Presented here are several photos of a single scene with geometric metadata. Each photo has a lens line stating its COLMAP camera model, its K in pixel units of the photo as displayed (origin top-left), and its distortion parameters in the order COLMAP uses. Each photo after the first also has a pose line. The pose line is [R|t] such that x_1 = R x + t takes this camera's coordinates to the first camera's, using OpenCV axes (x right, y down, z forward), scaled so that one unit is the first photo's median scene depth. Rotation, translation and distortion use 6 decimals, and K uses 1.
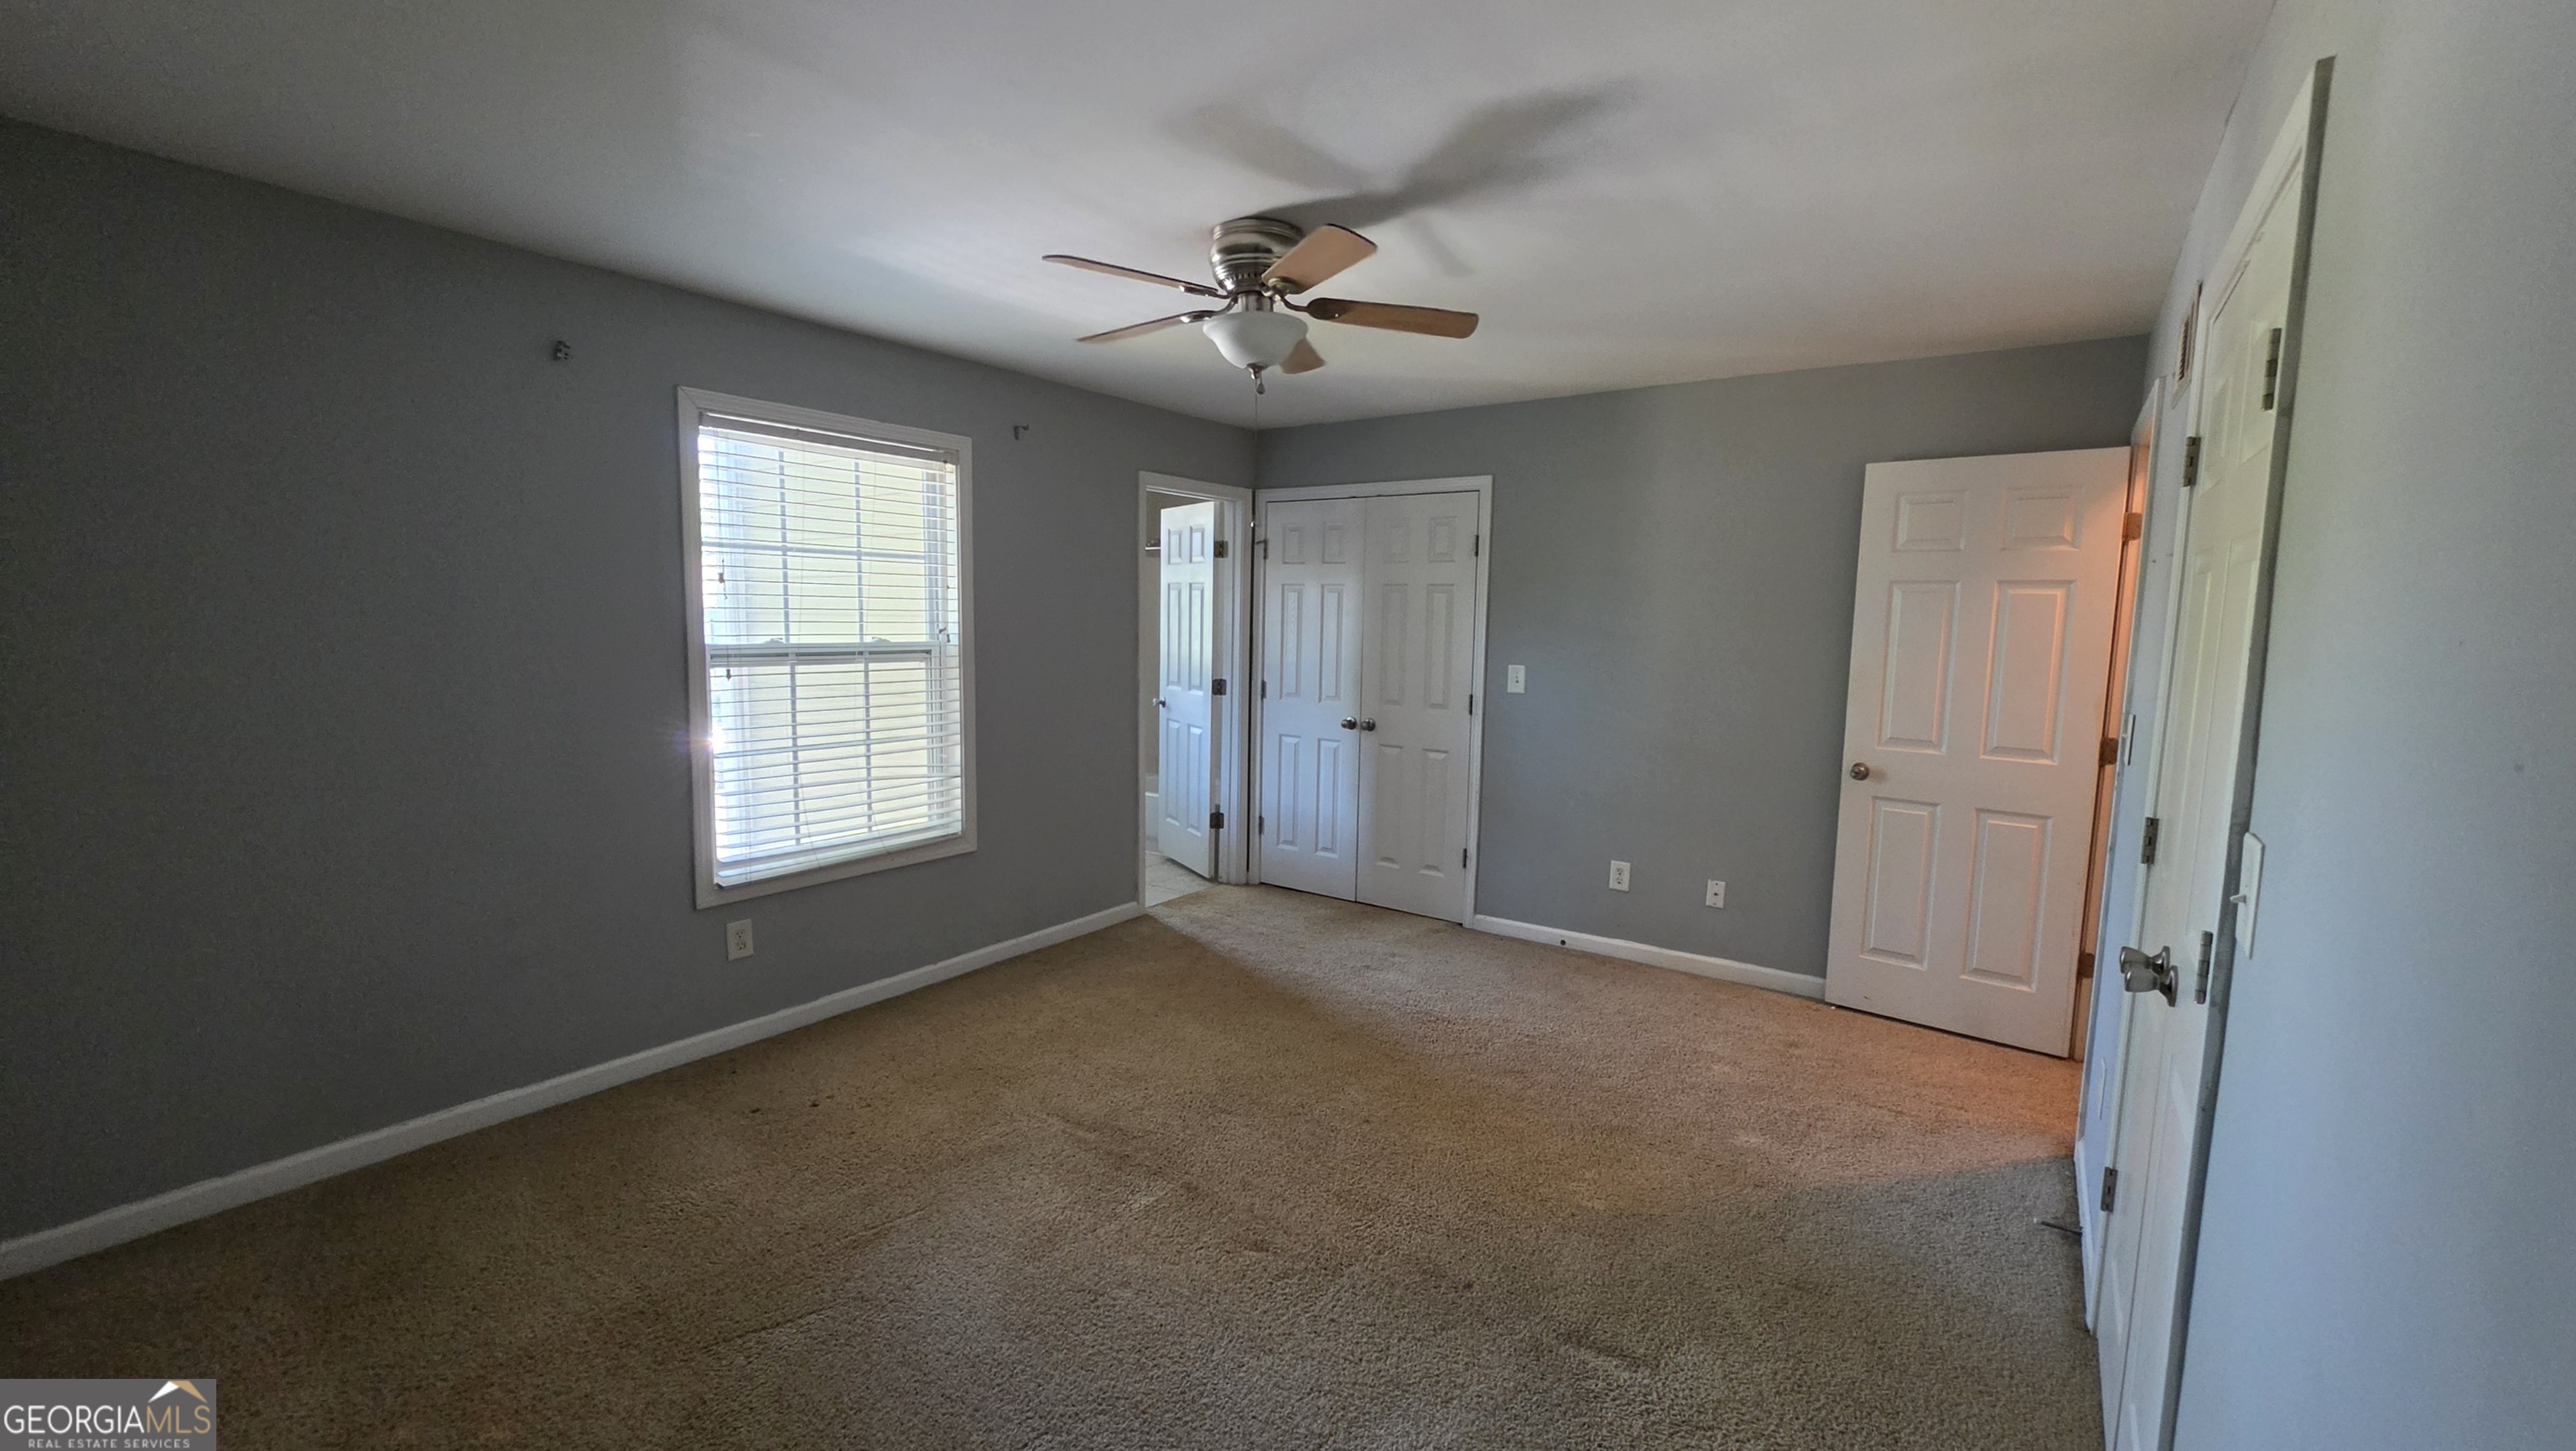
lens RADIAL K [[1034.1, 0, 1289.3], [0, 1034.1, 719.6], [0, 0, 1]] dist [-0.003155, 0.000354]
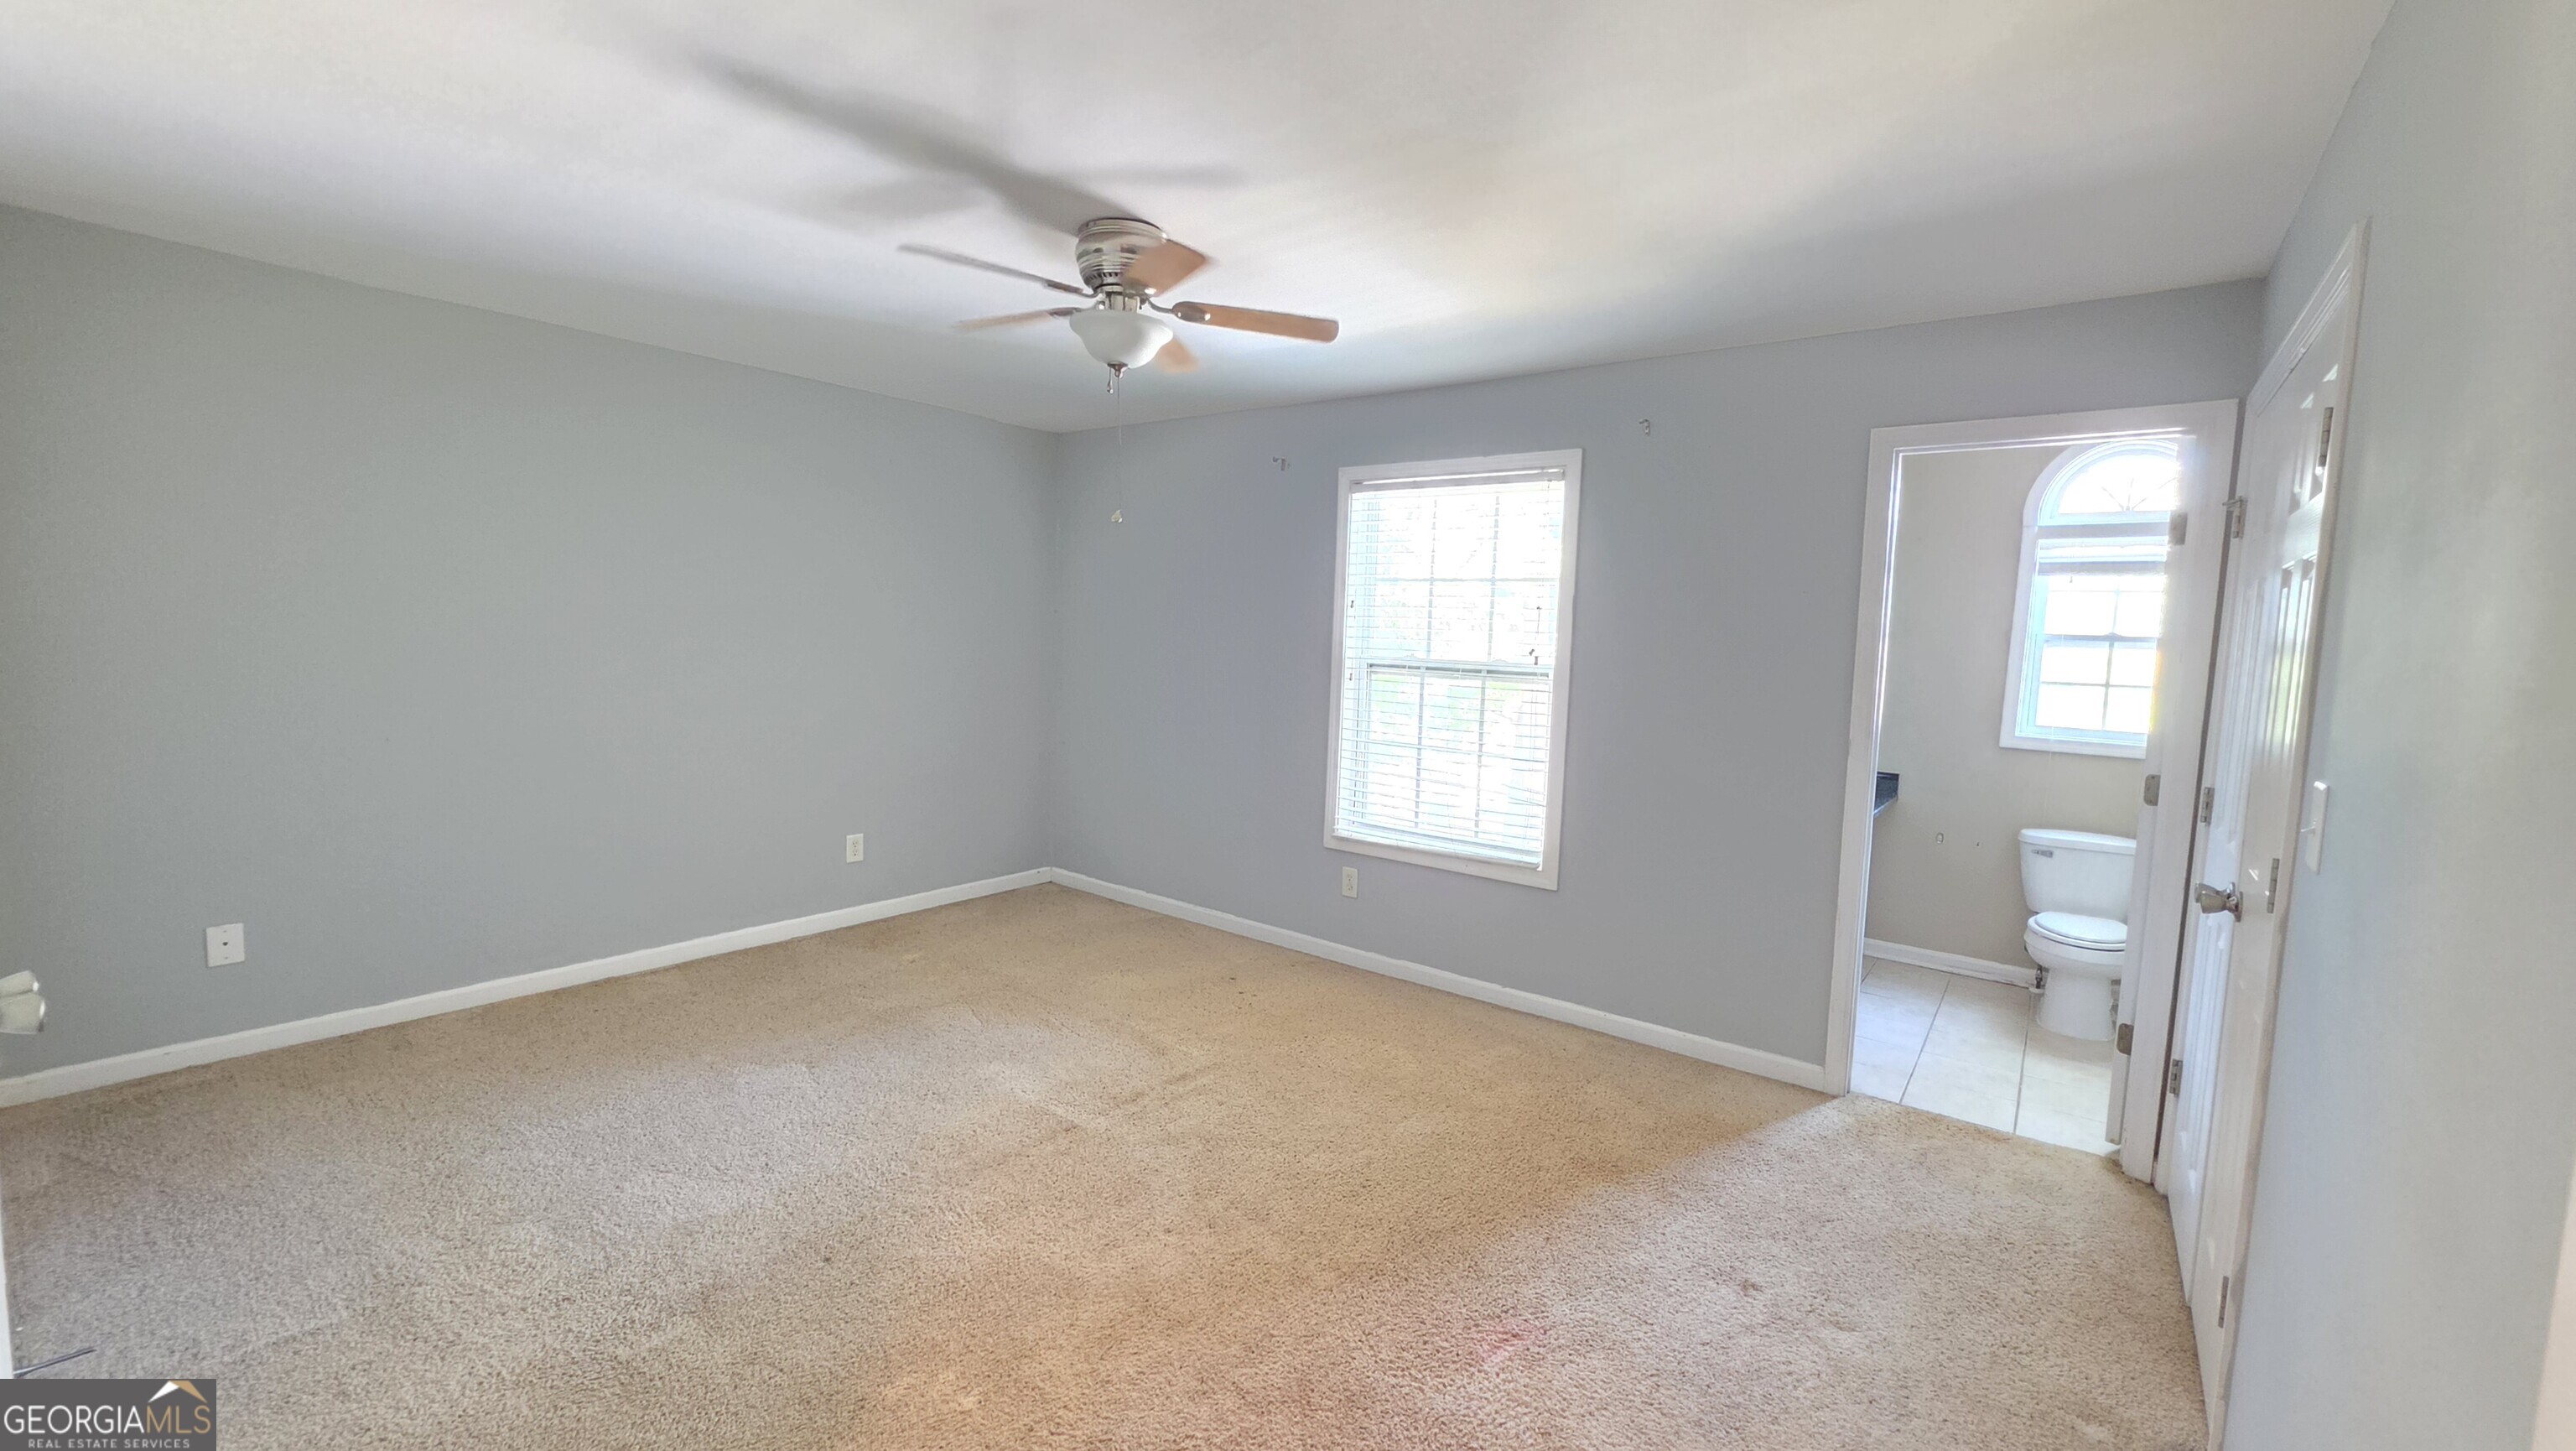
lens RADIAL K [[1034.1, 0, 1289.3], [0, 1034.1, 719.6], [0, 0, 1]] dist [-0.003155, 0.000354]
pose [[-0.025173, 0.077356, -0.996686, 0.703587], [-0.132679, 0.987923, 0.080027, -0.077812], [0.990839, 0.134254, -0.014606, 0.856841]]
